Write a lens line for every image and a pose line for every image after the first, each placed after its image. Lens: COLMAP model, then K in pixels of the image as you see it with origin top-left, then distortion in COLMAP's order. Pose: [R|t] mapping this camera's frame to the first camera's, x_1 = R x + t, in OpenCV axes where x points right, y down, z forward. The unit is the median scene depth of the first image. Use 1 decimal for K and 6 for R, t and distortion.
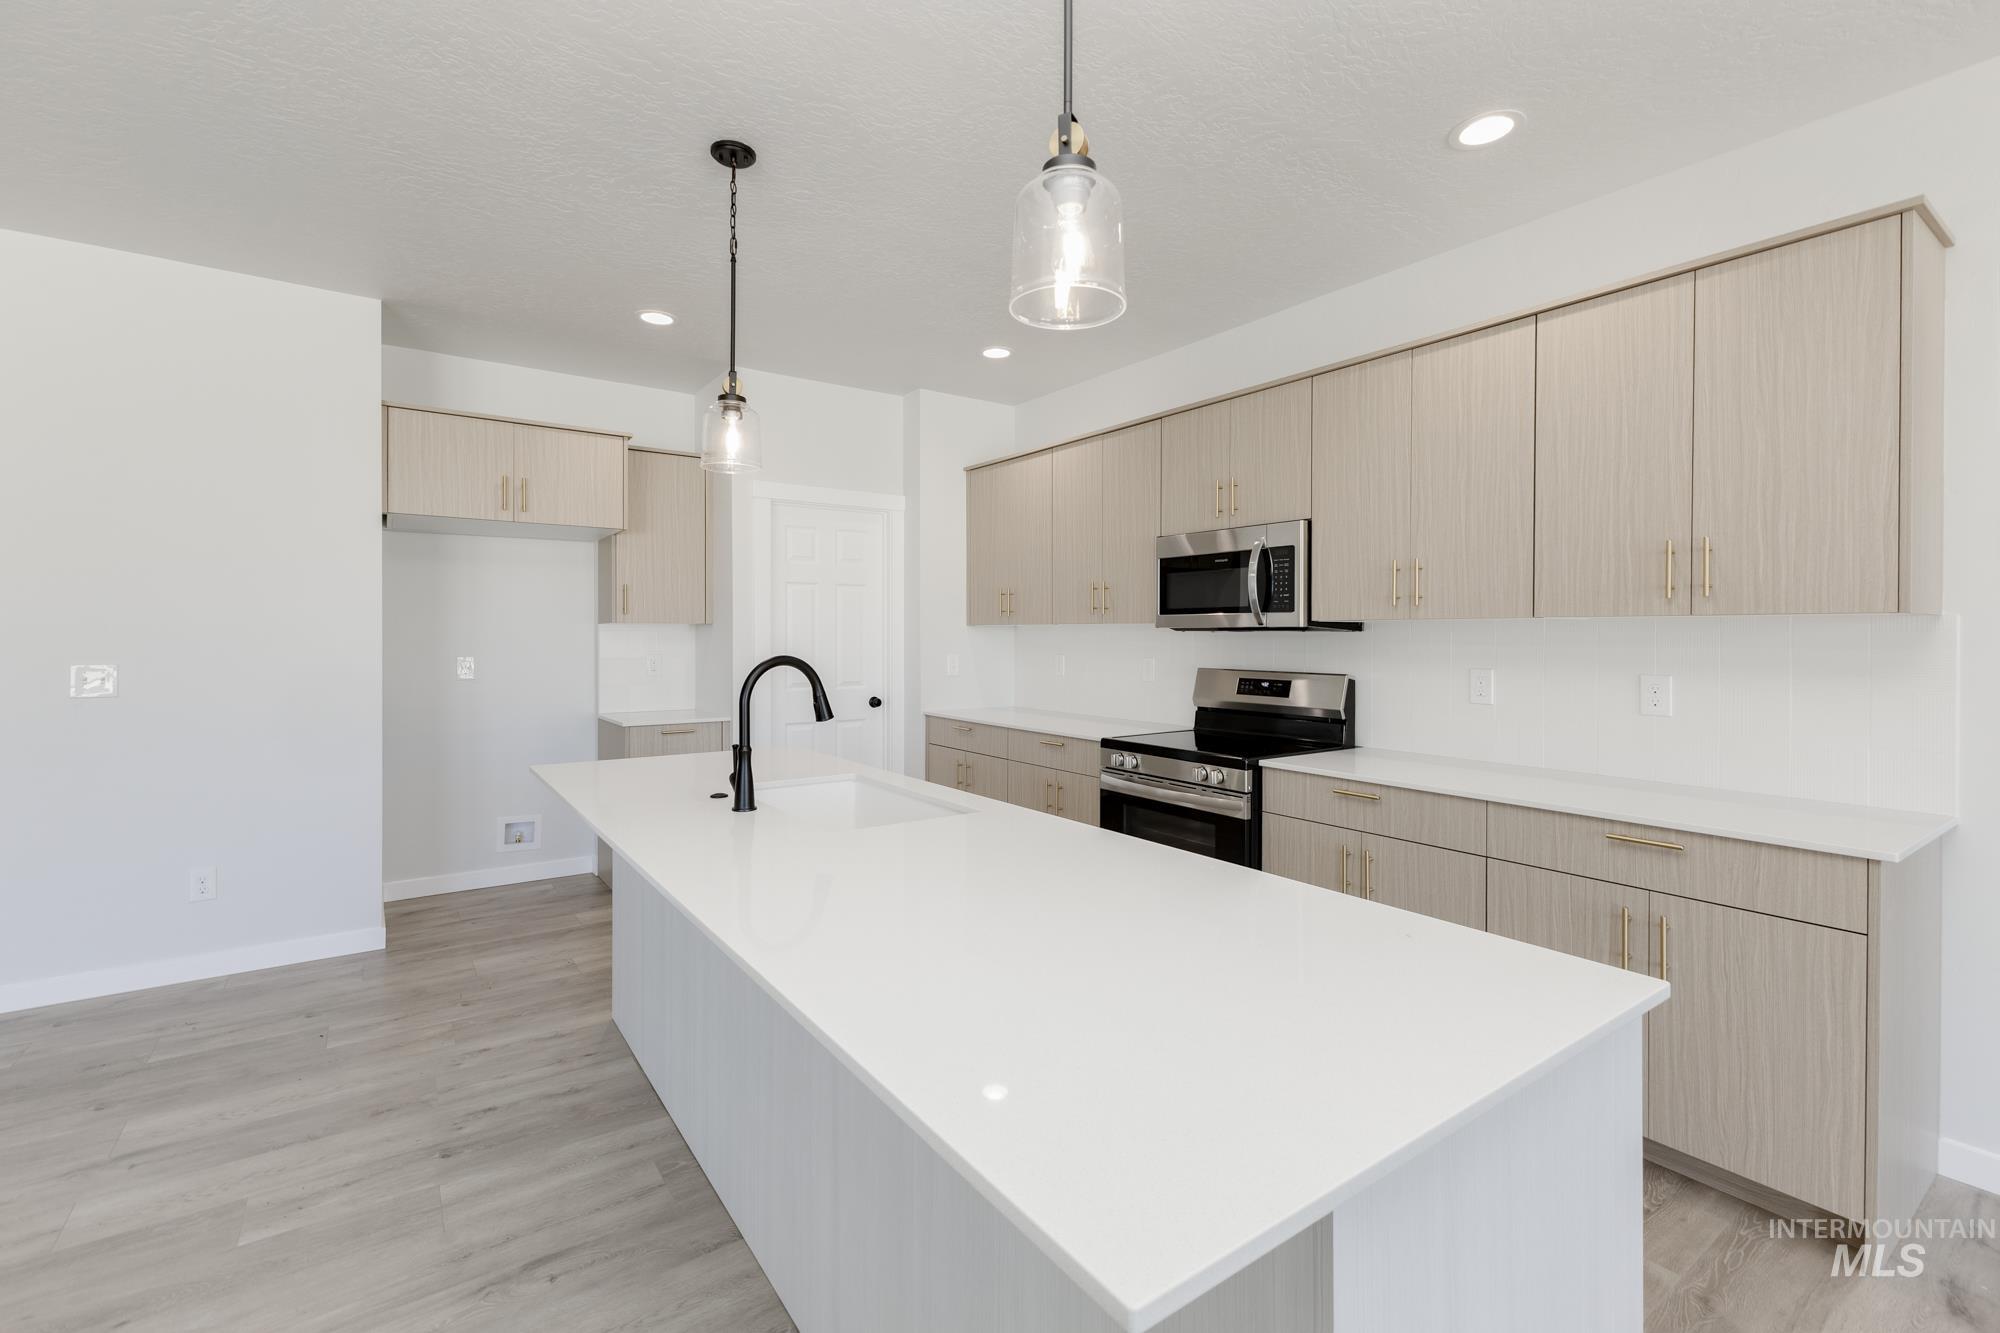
lens RADIAL K [[877.2, 0, 978.1], [0, 877.2, 639.9], [0, 0, 1]] dist [0.012168, -0.002046]
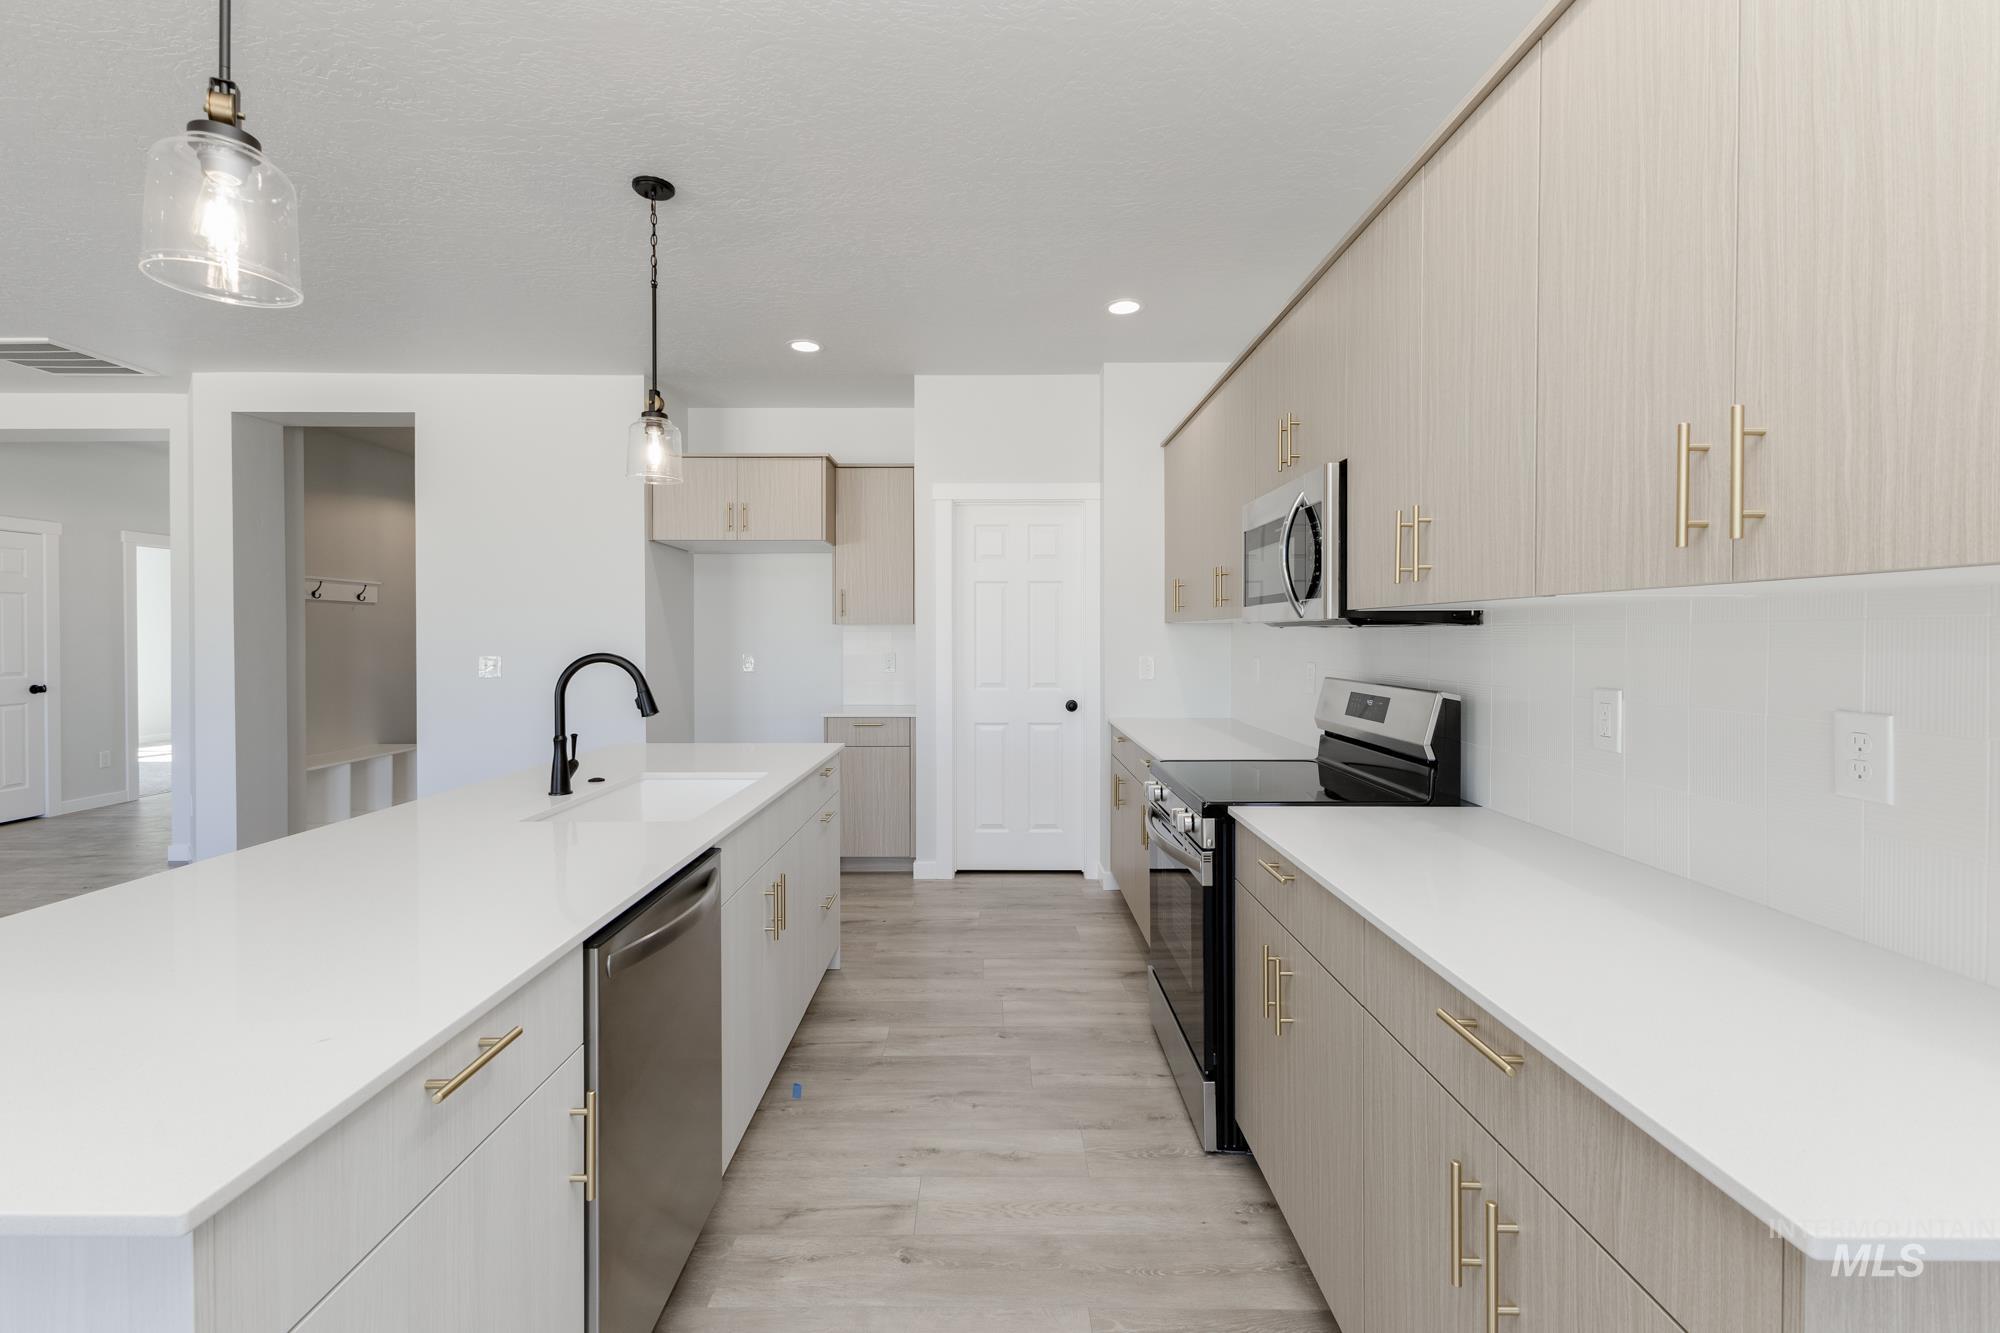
lens RADIAL K [[877.2, 0, 997.0], [0, 877.2, 641.4], [0, 0, 1]] dist [0.012168, -0.002046]
pose [[0.813736, 0.001136, -0.581233, 0.534133], [-0.002205, 0.999997, -0.001133, 0.003836], [0.581230, 0.002204, 0.813736, 0.281819]]
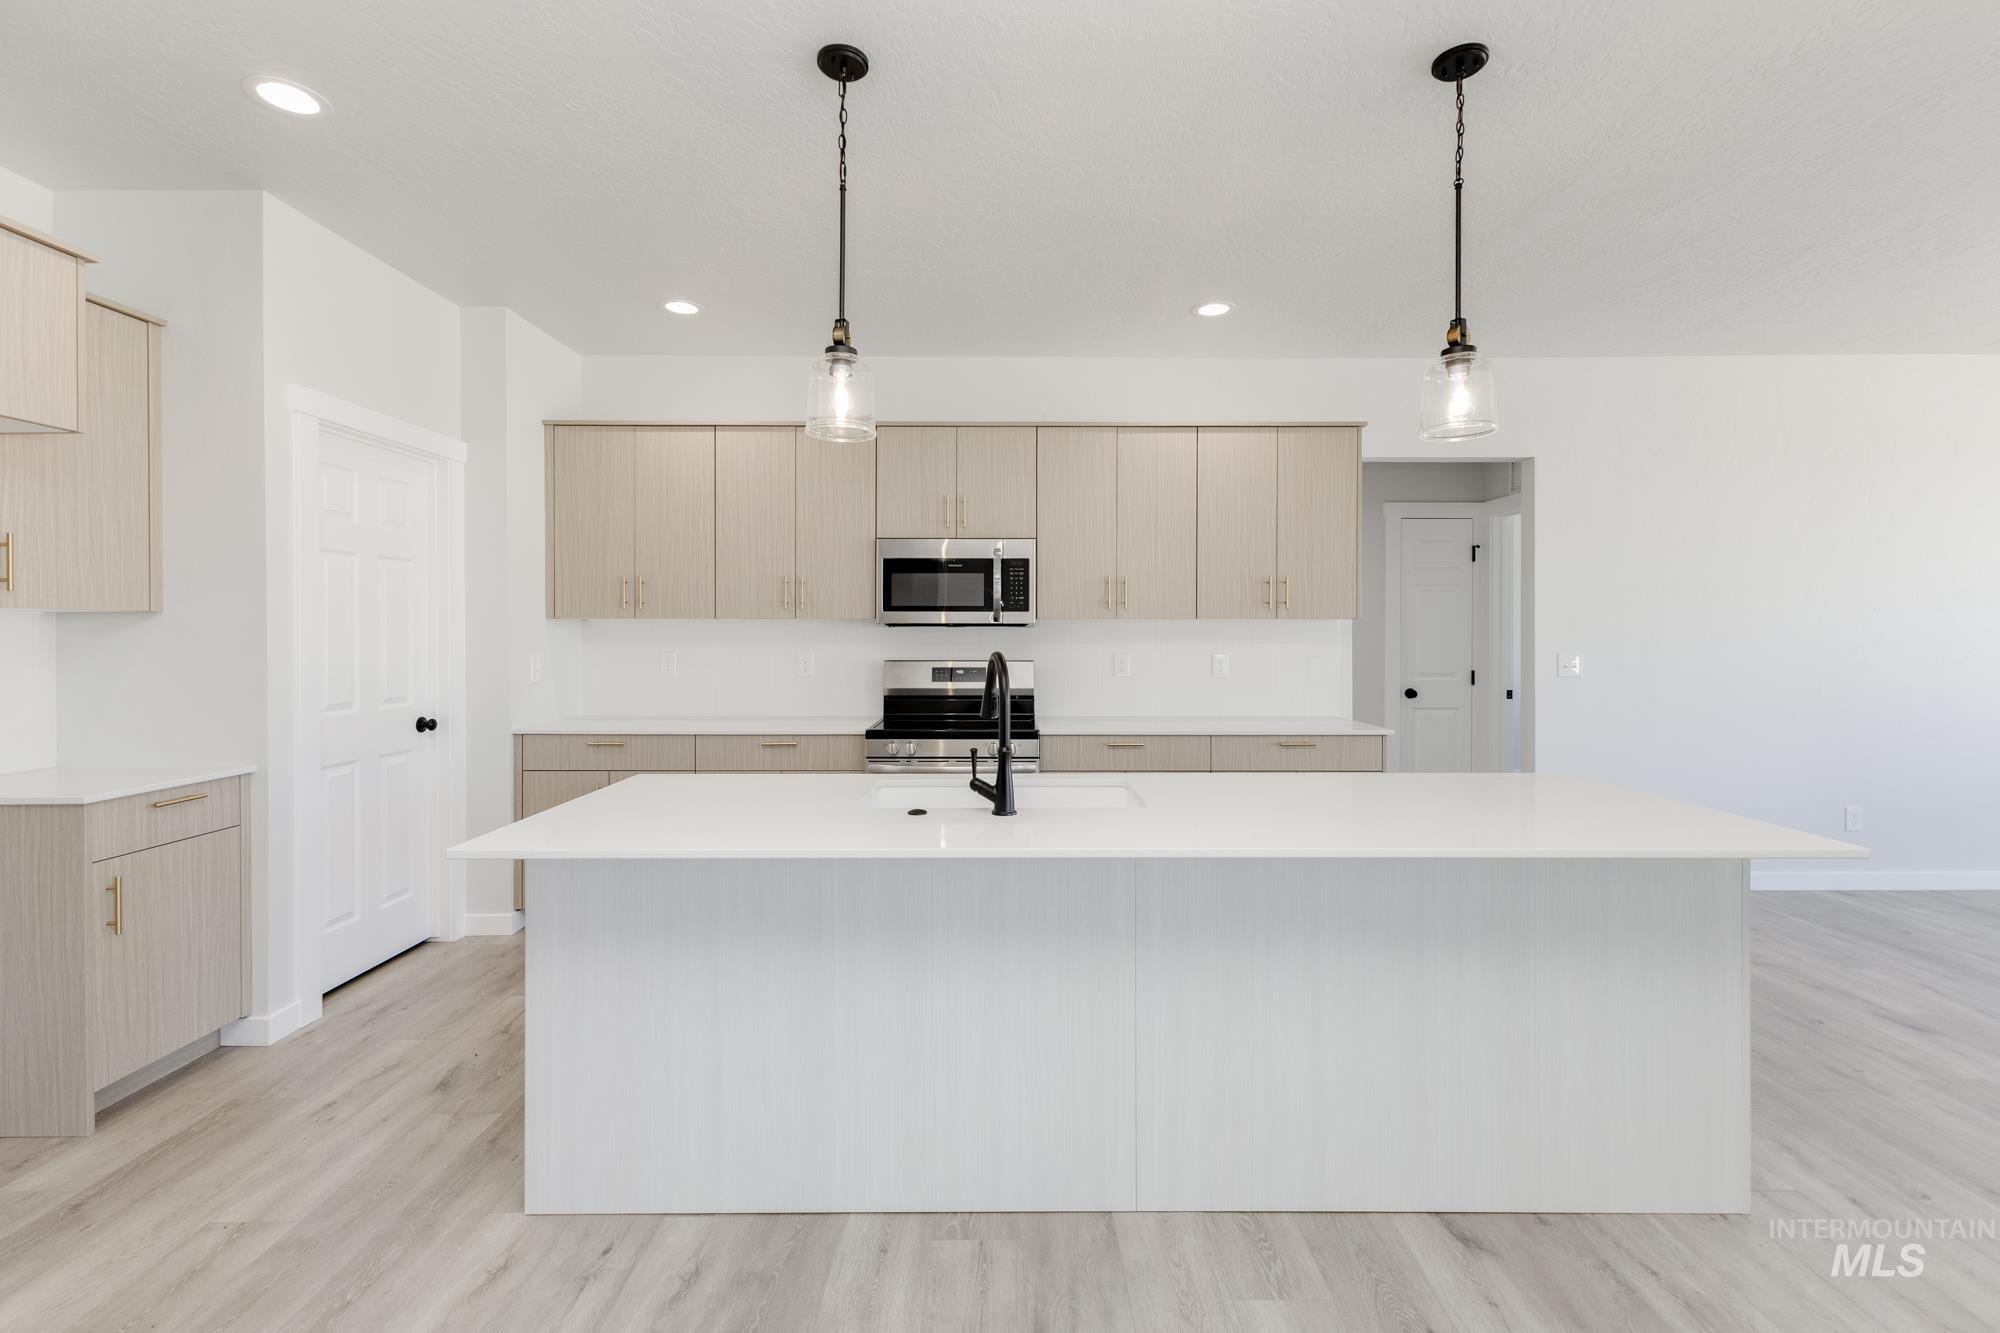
lens RADIAL K [[877.2, 0, 1017.7], [0, 877.2, 649.2], [0, 0, 1]] dist [0.012168, -0.002046]
pose [[0.562856, -0.020732, 0.826295, -0.666574], [0.008403, 0.999777, 0.019361, -0.002009], [-0.826513, -0.003954, 0.562904, 0.291225]]
